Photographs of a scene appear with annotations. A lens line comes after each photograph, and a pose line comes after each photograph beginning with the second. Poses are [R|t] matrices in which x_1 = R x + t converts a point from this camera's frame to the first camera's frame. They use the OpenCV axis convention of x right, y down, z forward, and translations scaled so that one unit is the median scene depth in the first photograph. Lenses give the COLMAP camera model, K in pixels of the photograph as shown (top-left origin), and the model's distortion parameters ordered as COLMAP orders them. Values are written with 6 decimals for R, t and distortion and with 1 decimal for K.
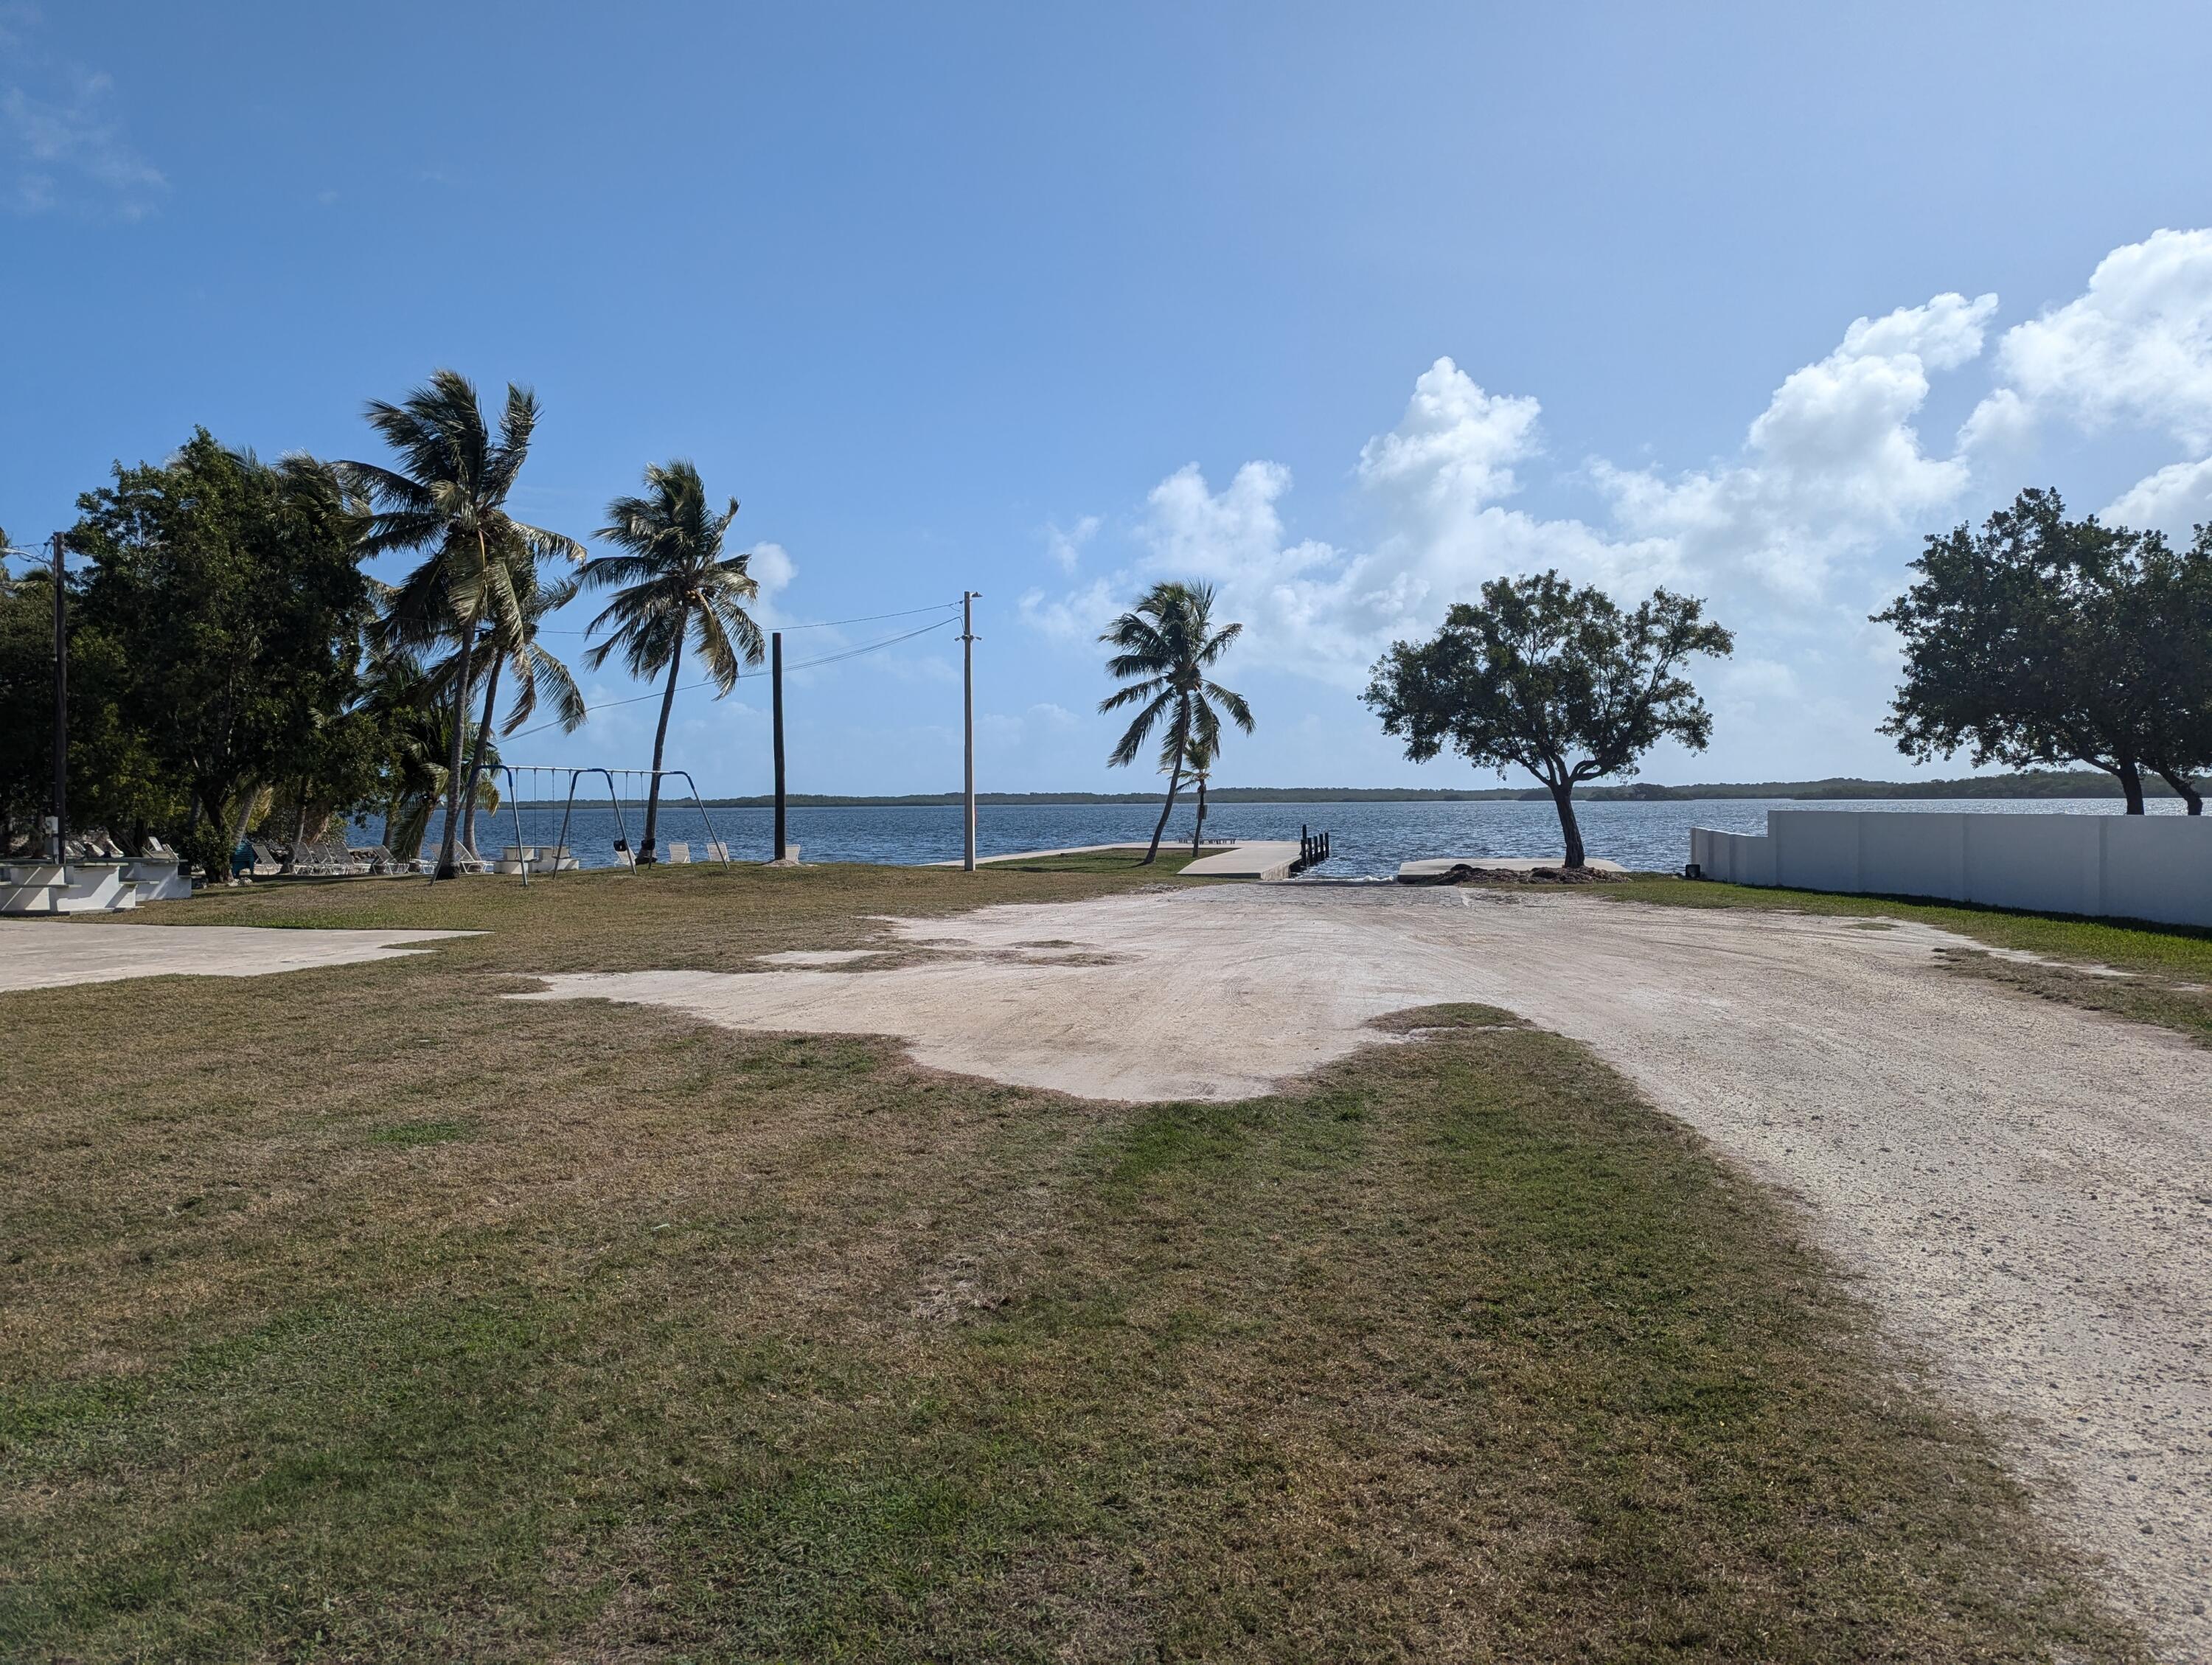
lens RADIAL K [[1569.4, 0, 1111.9], [0, 1569.4, 823.6], [0, 0, 1]] dist [0.050127, -0.048399]
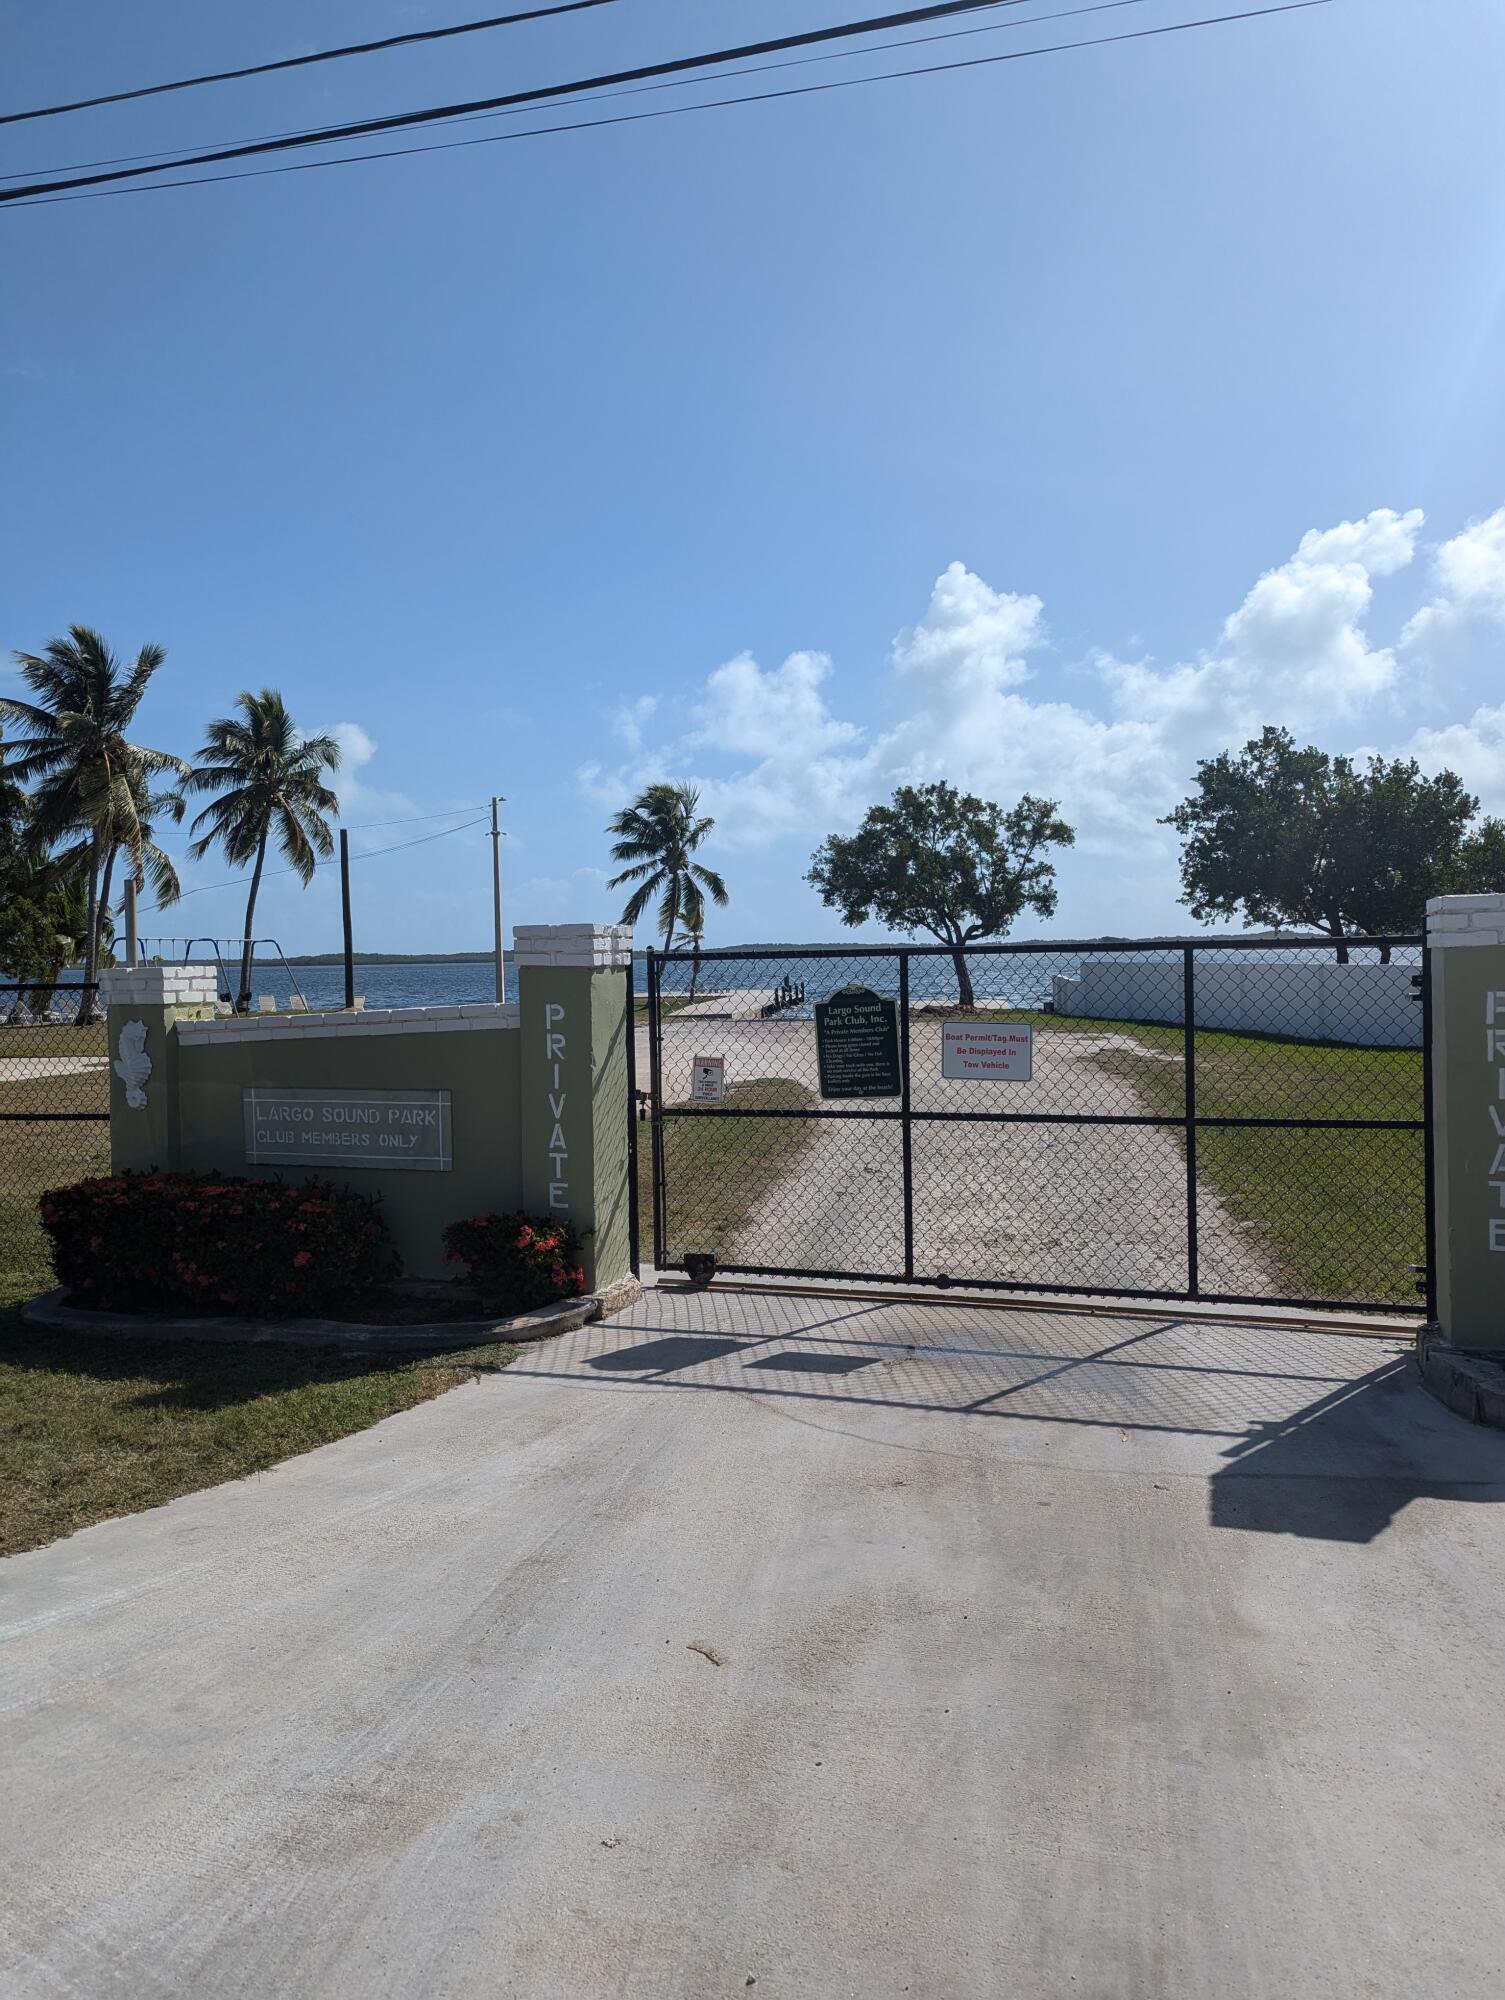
lens RADIAL K [[1411.3, 0, 779.9], [0, 1411.3, 999.6], [0, 0, 1]] dist [0.021976, -0.025050]
pose [[0.996511, -0.012327, 0.082549, 0.041265], [0.010956, 0.999795, 0.017046, 0.000605], [-0.082742, -0.016082, 0.996441, -0.164224]]
